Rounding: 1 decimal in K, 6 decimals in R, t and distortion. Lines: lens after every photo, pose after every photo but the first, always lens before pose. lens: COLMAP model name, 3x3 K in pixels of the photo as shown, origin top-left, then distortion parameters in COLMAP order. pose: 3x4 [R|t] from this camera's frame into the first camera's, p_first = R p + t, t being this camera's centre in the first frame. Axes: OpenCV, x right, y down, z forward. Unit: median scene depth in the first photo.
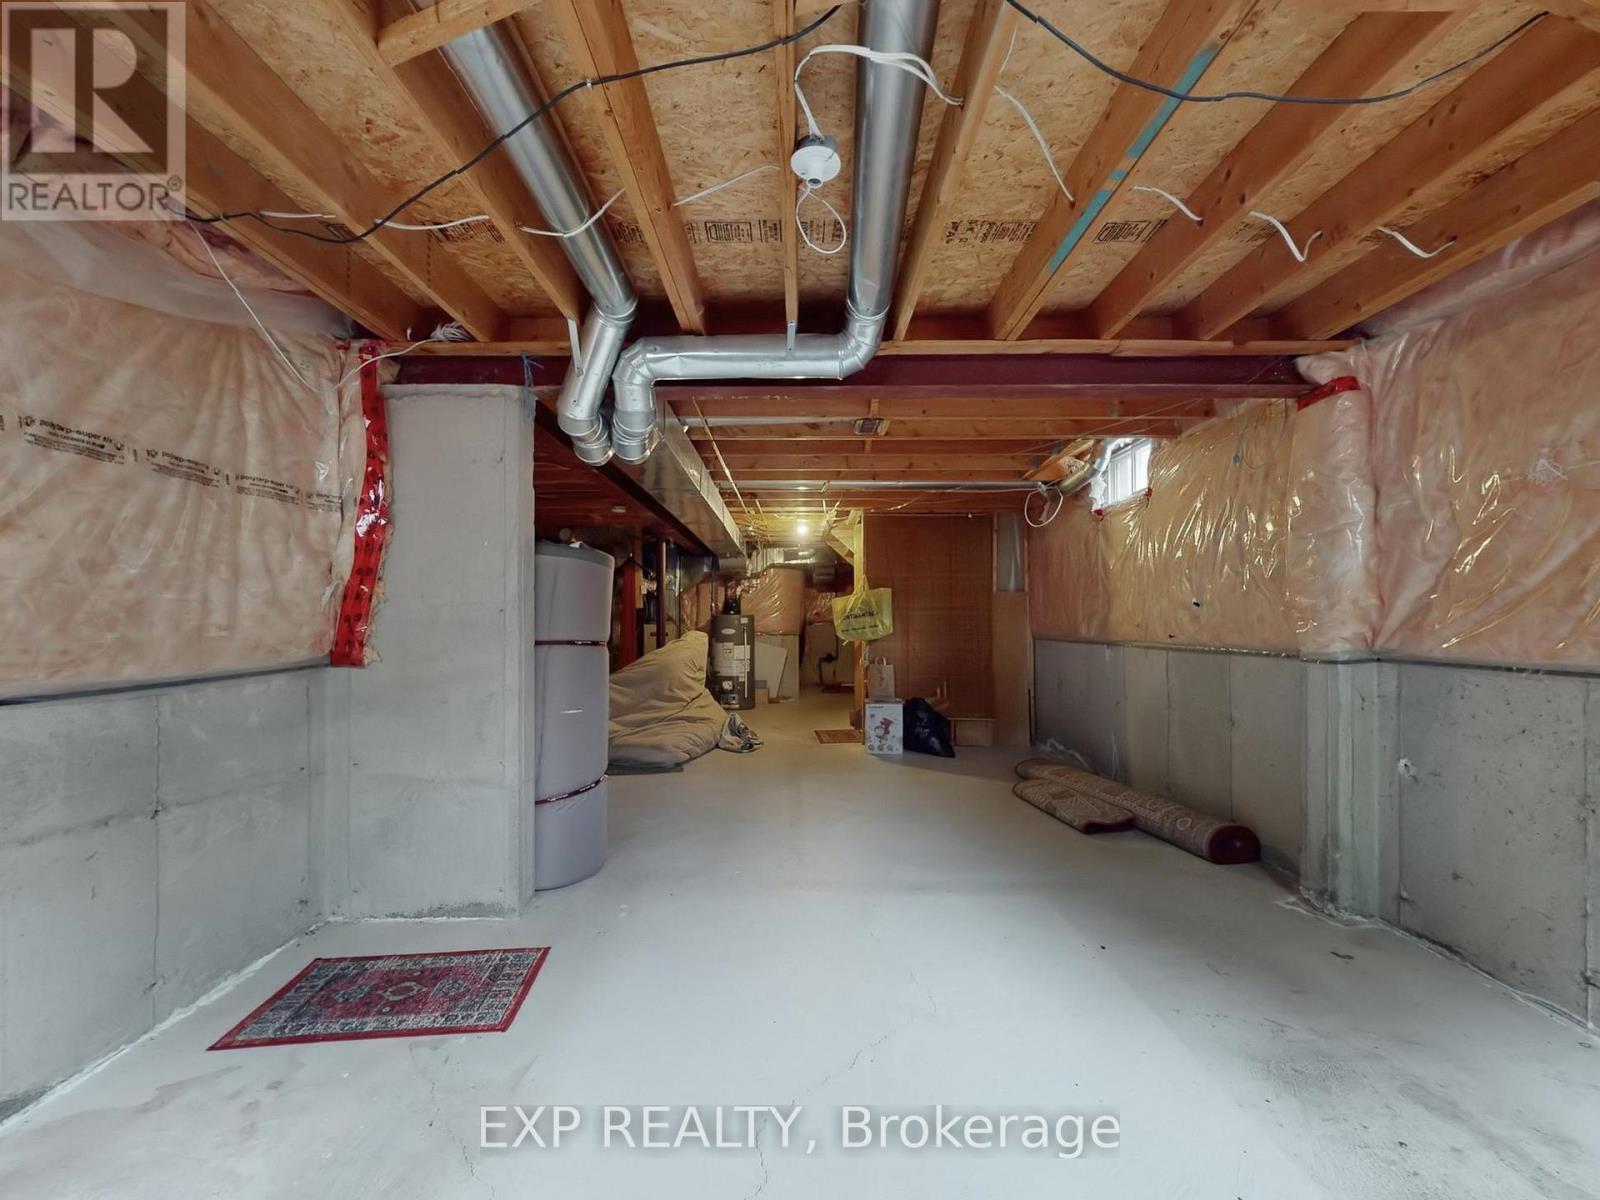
lens RADIAL K [[668.7, 0, 798.2], [0, 668.7, 619.0], [0, 0, 1]] dist [-0.001726, -0.000217]
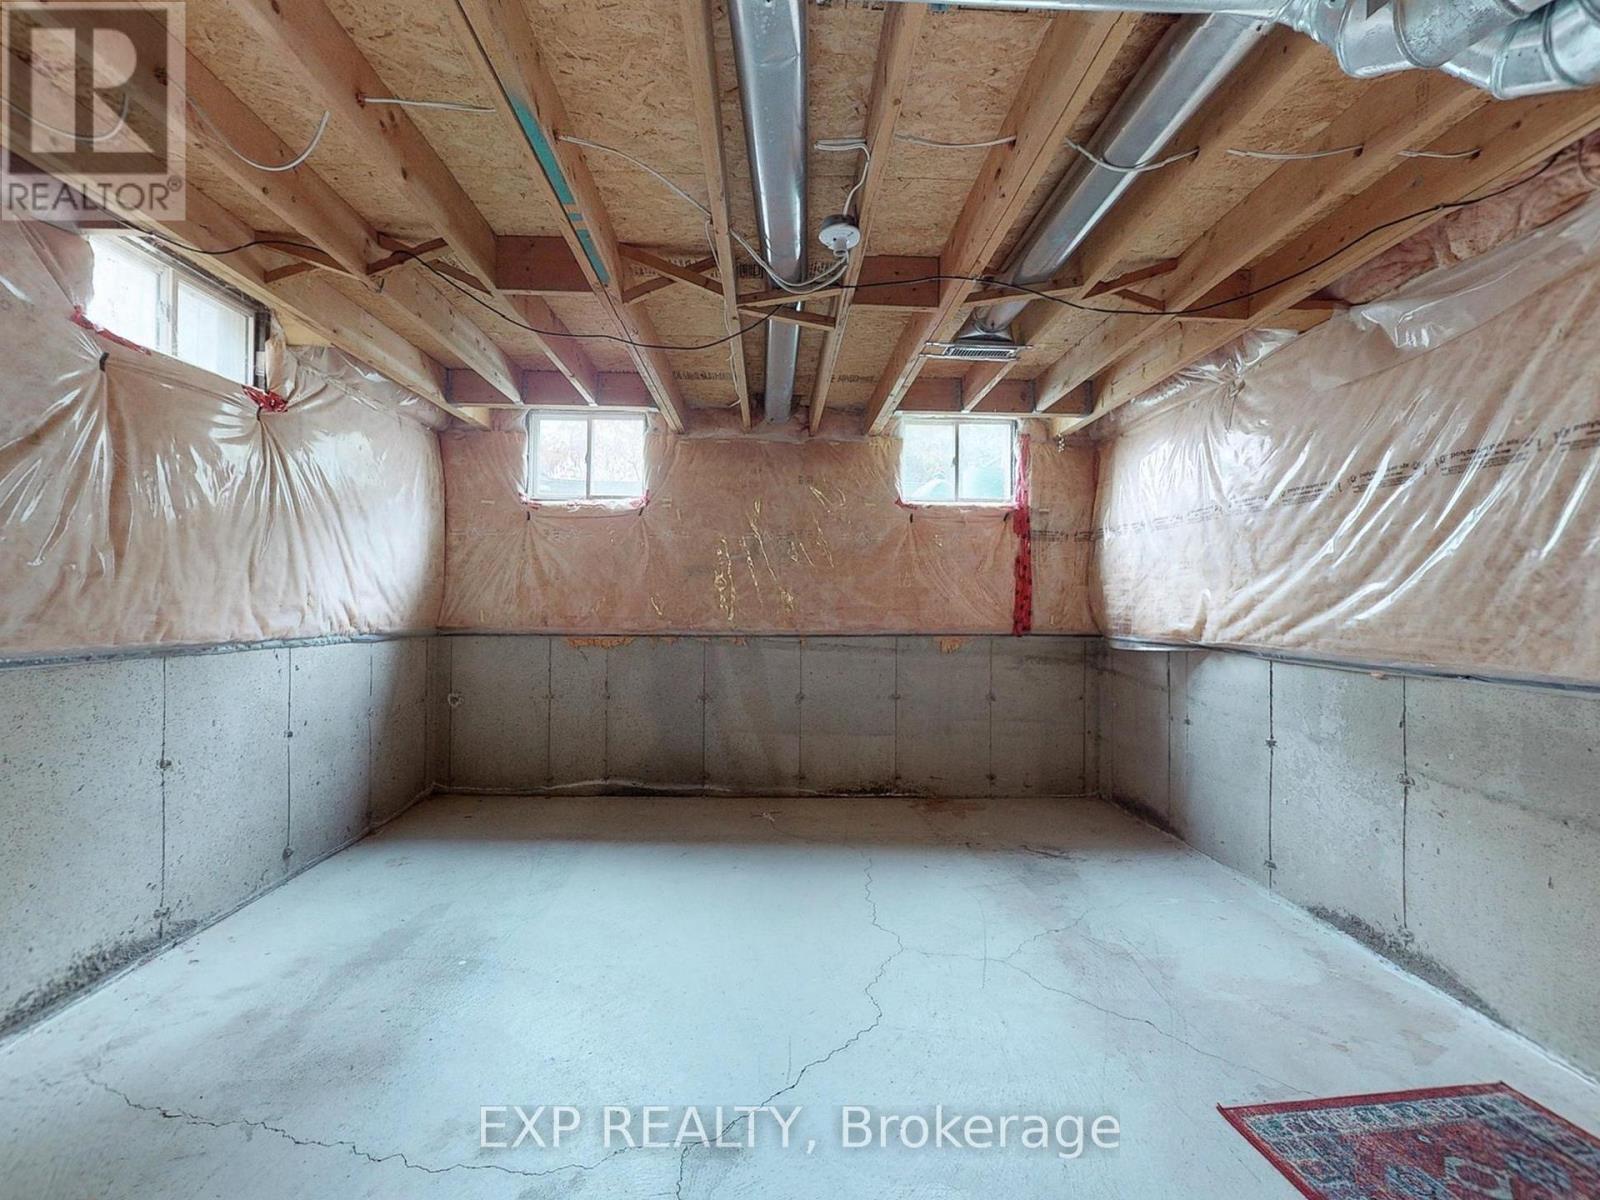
lens RADIAL K [[673.6, 0, 787.2], [0, 673.6, 598.8], [0, 0, 1]] dist [-0.000192, 0.000021]
pose [[-0.999798, -0.004215, -0.019665, 0.094463], [-0.003957, 0.999906, -0.013155, -0.002102], [0.019719, -0.013075, -0.999720, 1.518359]]
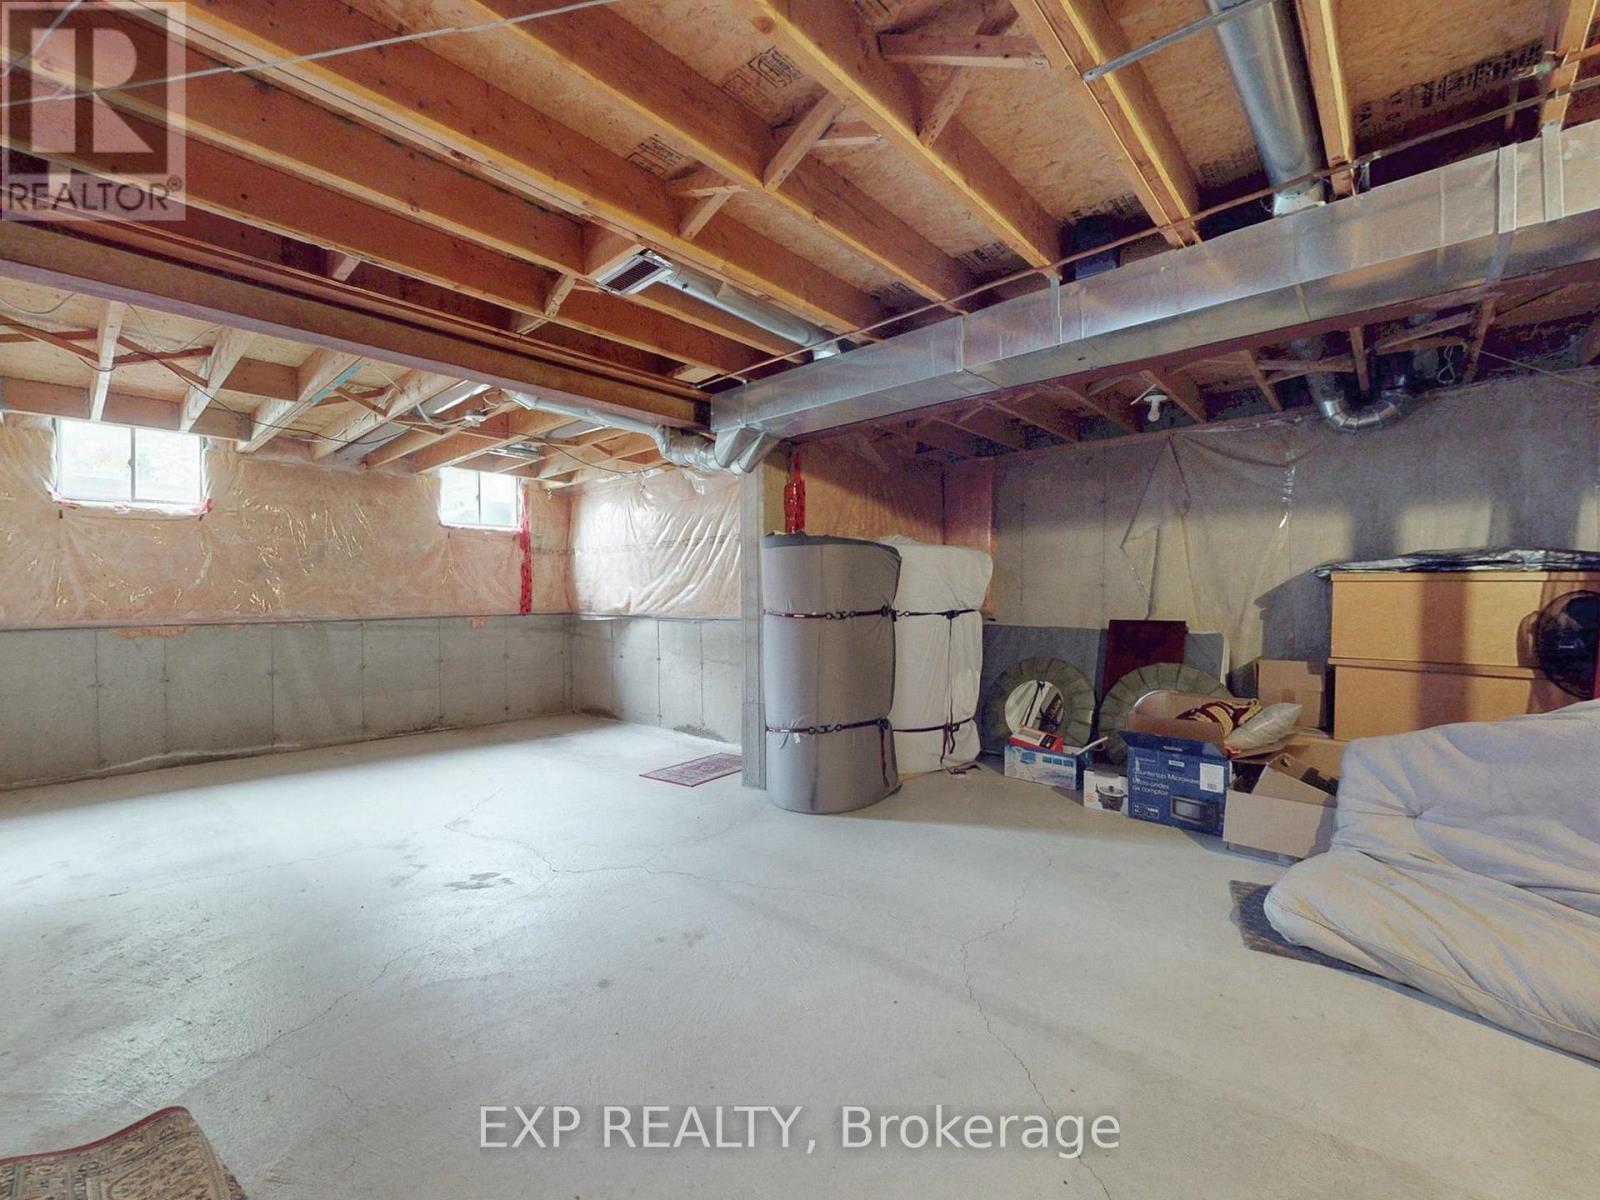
lens RADIAL K [[680.0, 0, 801.9], [0, 680.0, 605.4], [0, 0, 1]] dist [-0.000370, -0.000250]
pose [[-0.671377, 0.016567, -0.740931, 0.748799], [0.011086, 0.999863, 0.012311, 0.008887], [0.741033, 0.000052, -0.671469, 2.469626]]
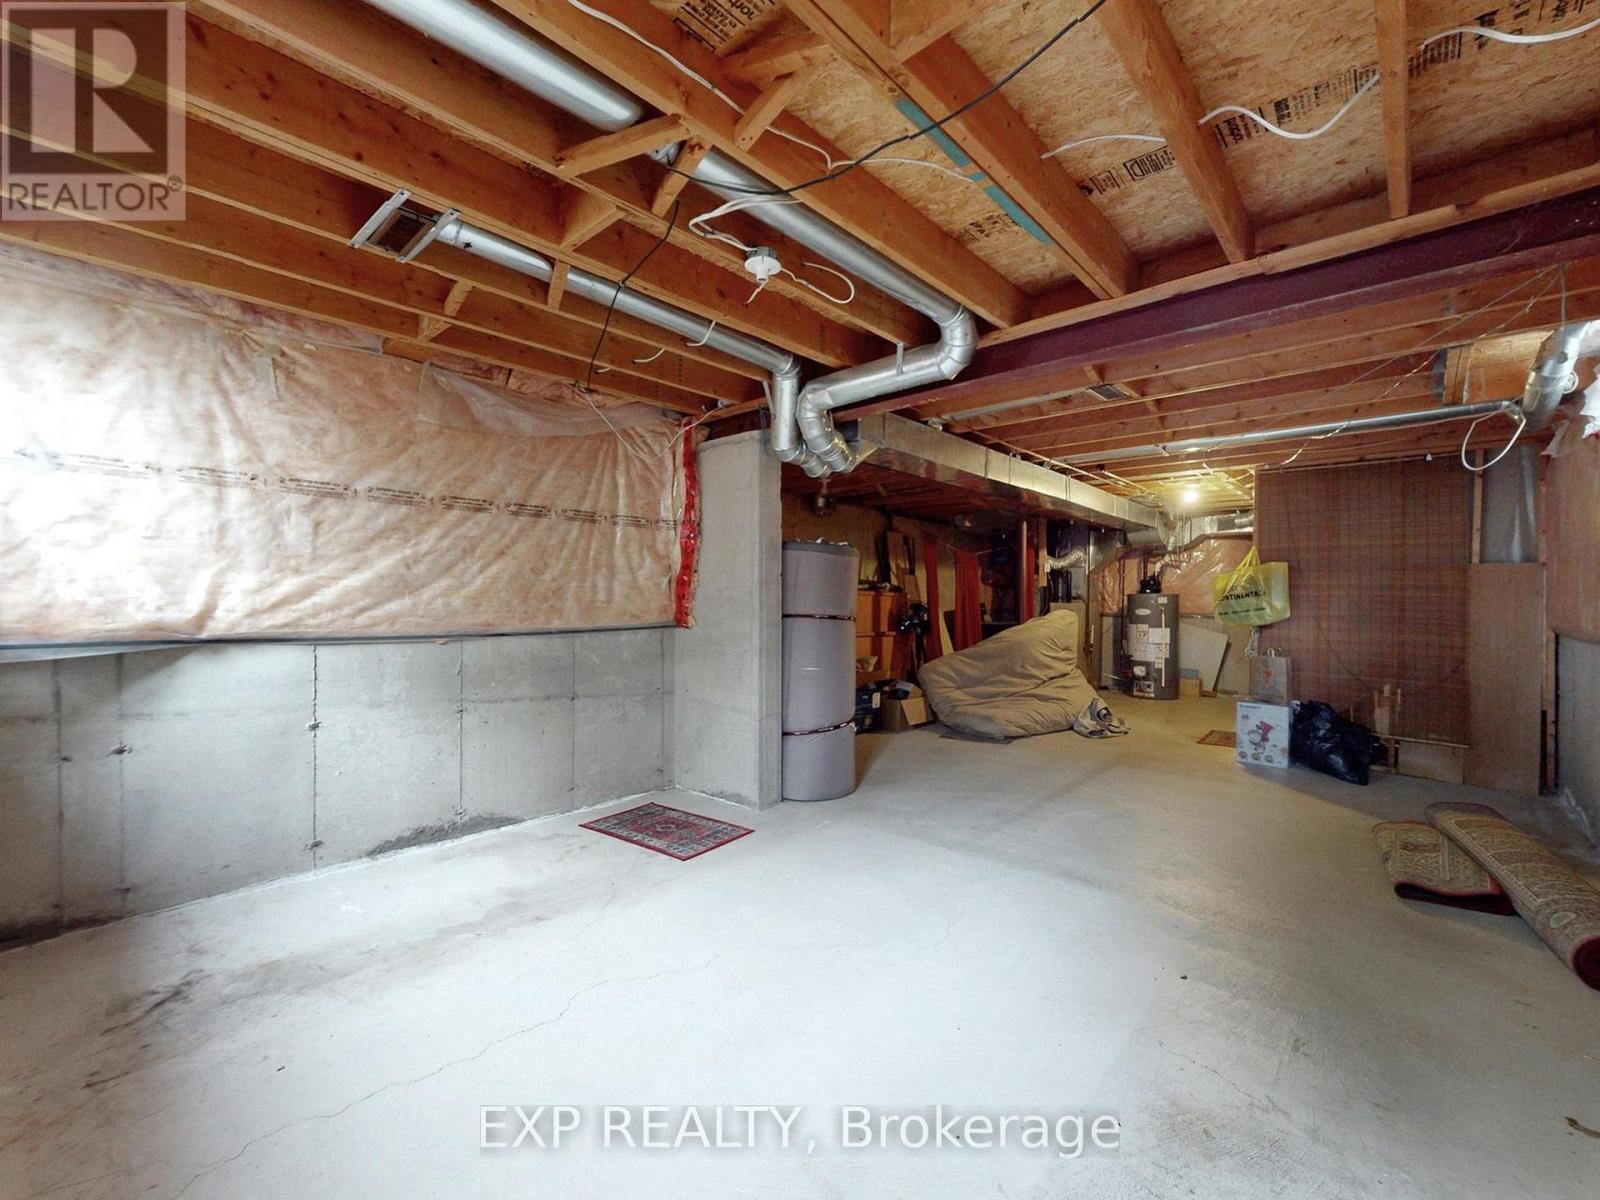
lens RADIAL K [[680.0, 0, 801.9], [0, 680.0, 605.4], [0, 0, 1]] dist [-0.000370, -0.000250]
pose [[0.731688, 0.014817, -0.681478, 0.695924], [-0.005912, 0.999864, 0.015392, -0.007384], [0.681614, -0.007233, 0.731677, 0.022899]]
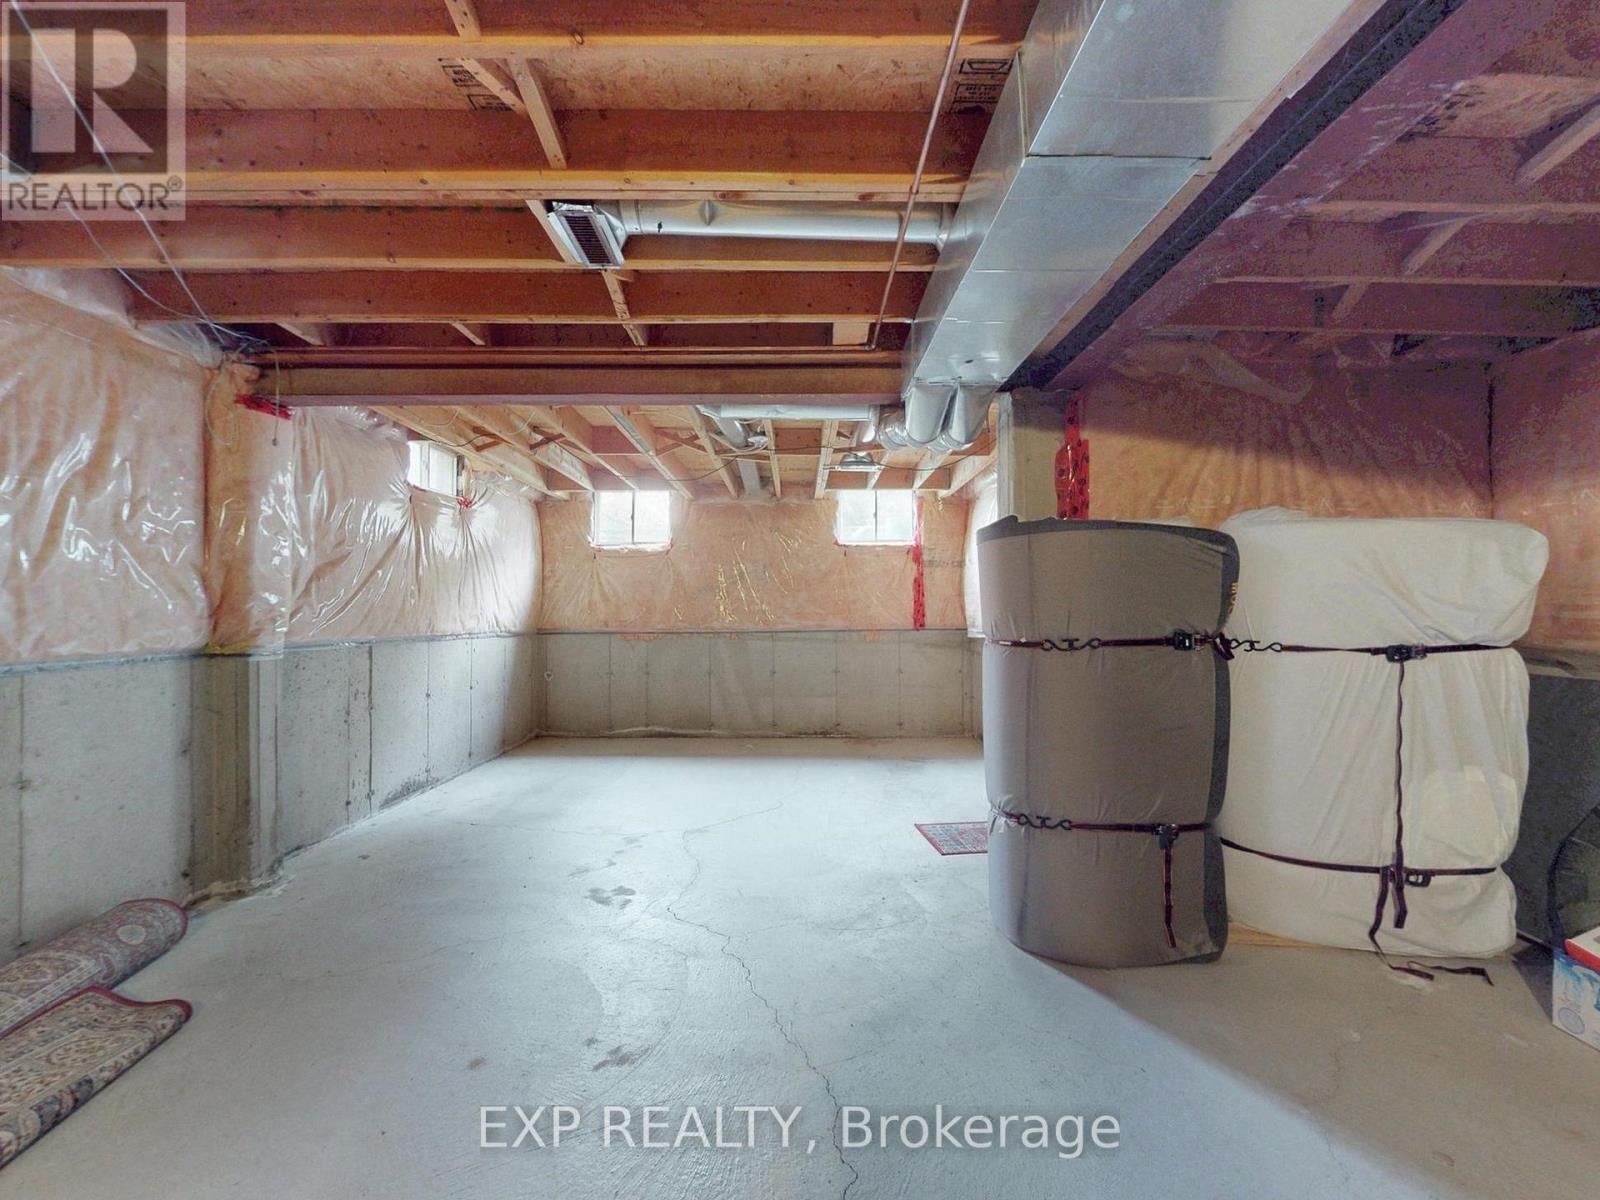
lens RADIAL K [[673.8, 0, 804.7], [0, 673.8, 604.5], [0, 0, 1]] dist [0.000790, 0.000122]
pose [[-0.999968, 0.007995, -0.000802, -0.103080], [0.008007, 0.999834, -0.016393, 0.007677], [0.000671, -0.016398, -0.999865, 2.452914]]
